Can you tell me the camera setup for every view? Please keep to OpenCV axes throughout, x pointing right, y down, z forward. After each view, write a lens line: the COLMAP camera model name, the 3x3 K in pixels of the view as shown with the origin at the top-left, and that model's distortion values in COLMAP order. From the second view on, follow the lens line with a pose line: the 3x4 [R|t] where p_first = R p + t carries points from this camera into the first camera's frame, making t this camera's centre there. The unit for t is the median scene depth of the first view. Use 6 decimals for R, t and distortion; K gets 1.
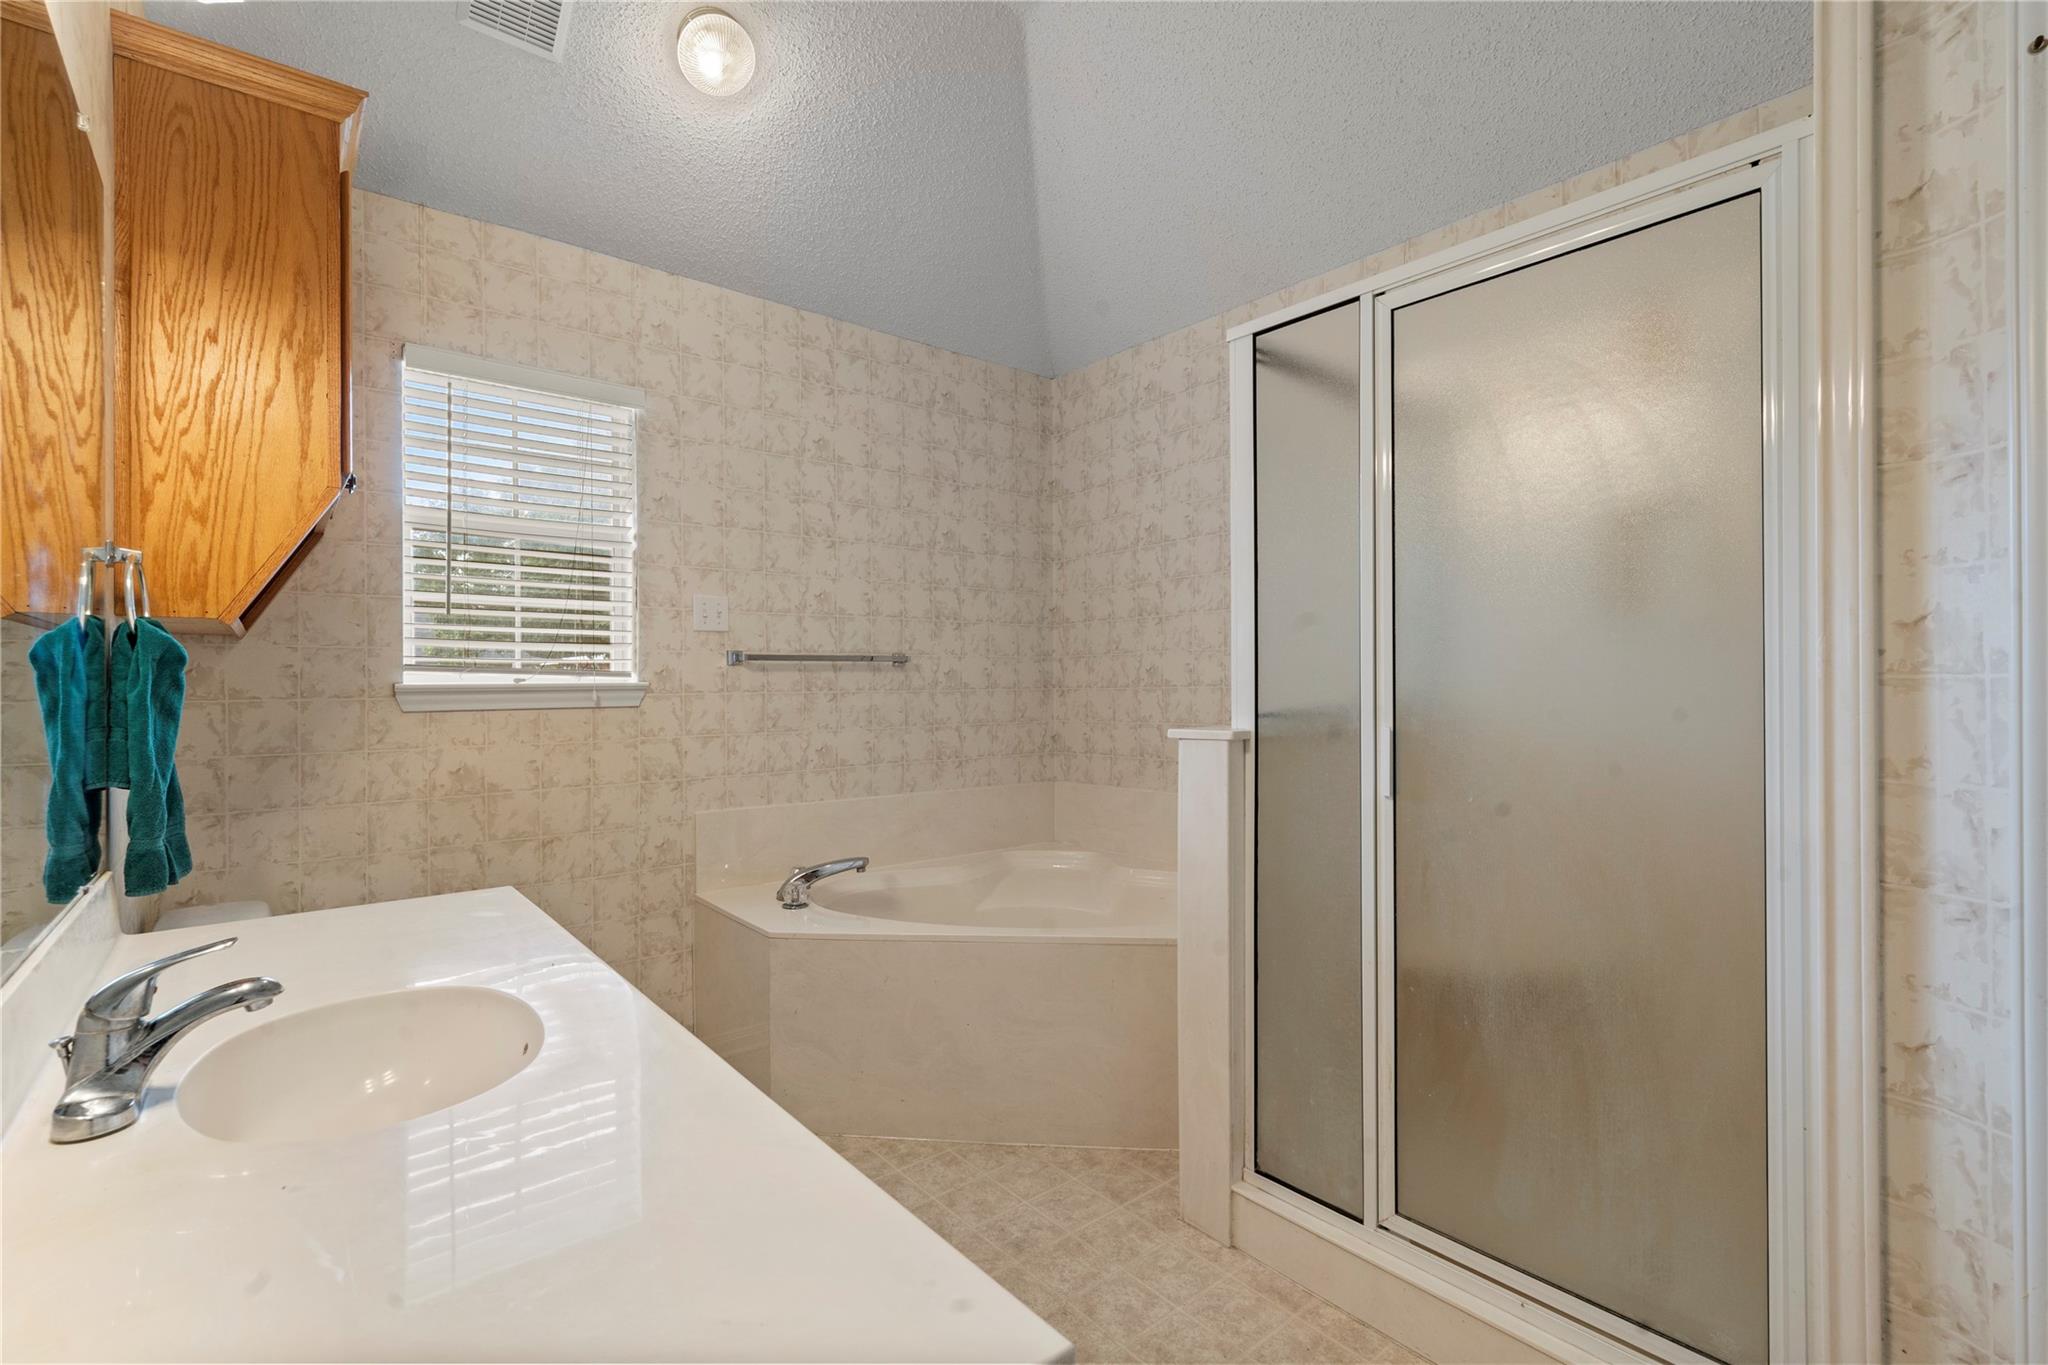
lens RADIAL K [[936.6, 0, 1024.0], [0, 936.6, 683.9], [0, 0, 1]] dist [-0.002216, -0.000357]
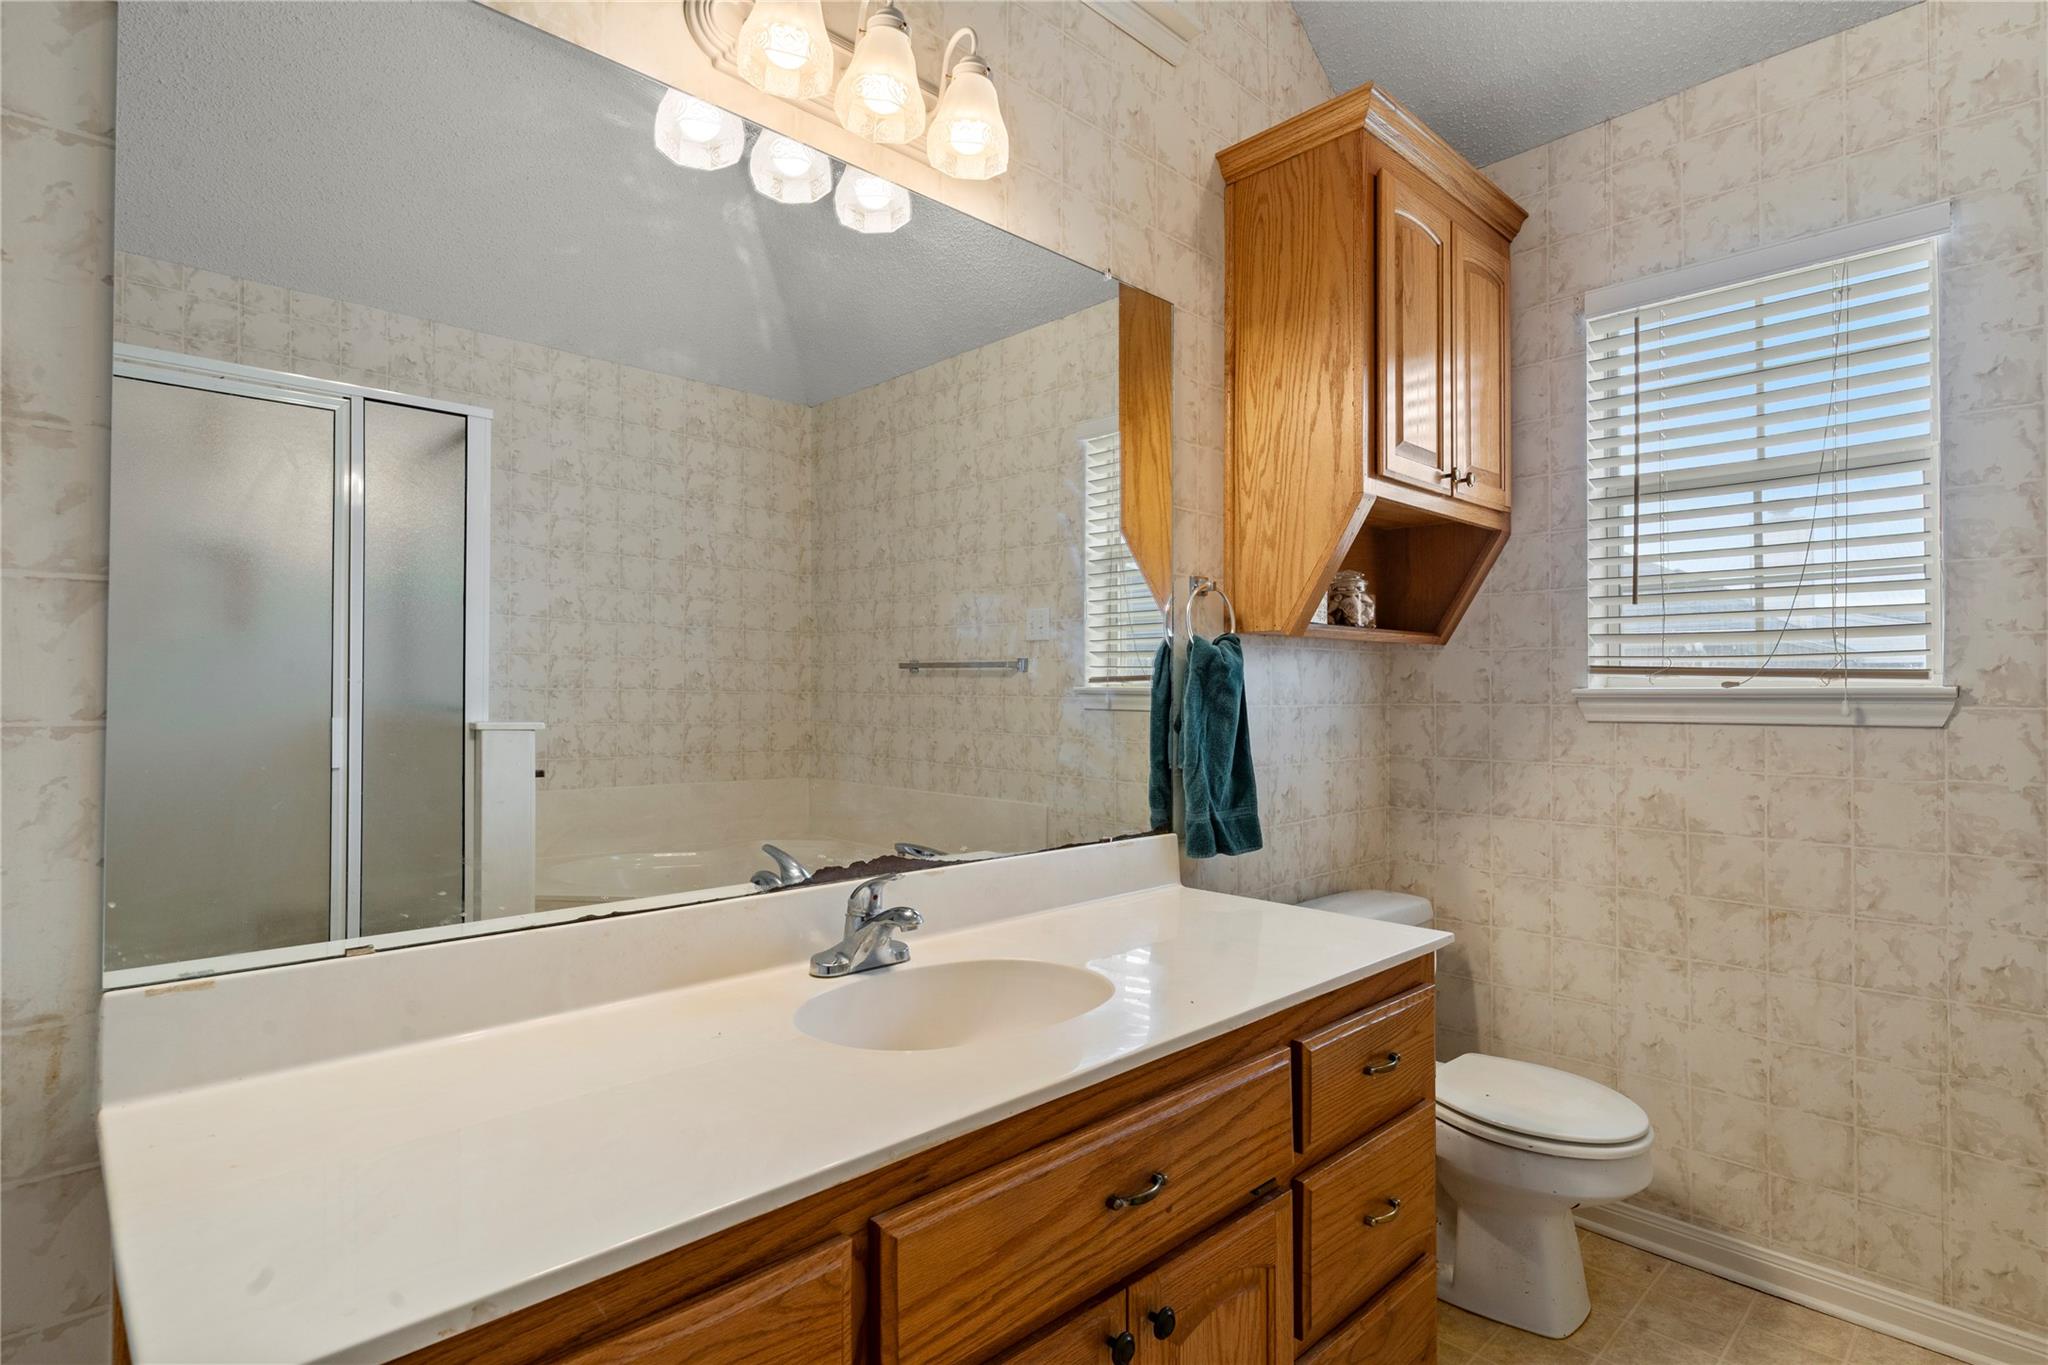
lens RADIAL K [[1039.7, 0, 1021.3], [0, 1039.7, 682.1], [0, 0, 1]] dist [0.005172, 0.000484]
pose [[0.049793, -0.004379, -0.998750, 0.274513], [-0.003148, 0.999985, -0.004541, -0.000143], [0.998755, 0.003370, 0.049778, 0.444852]]
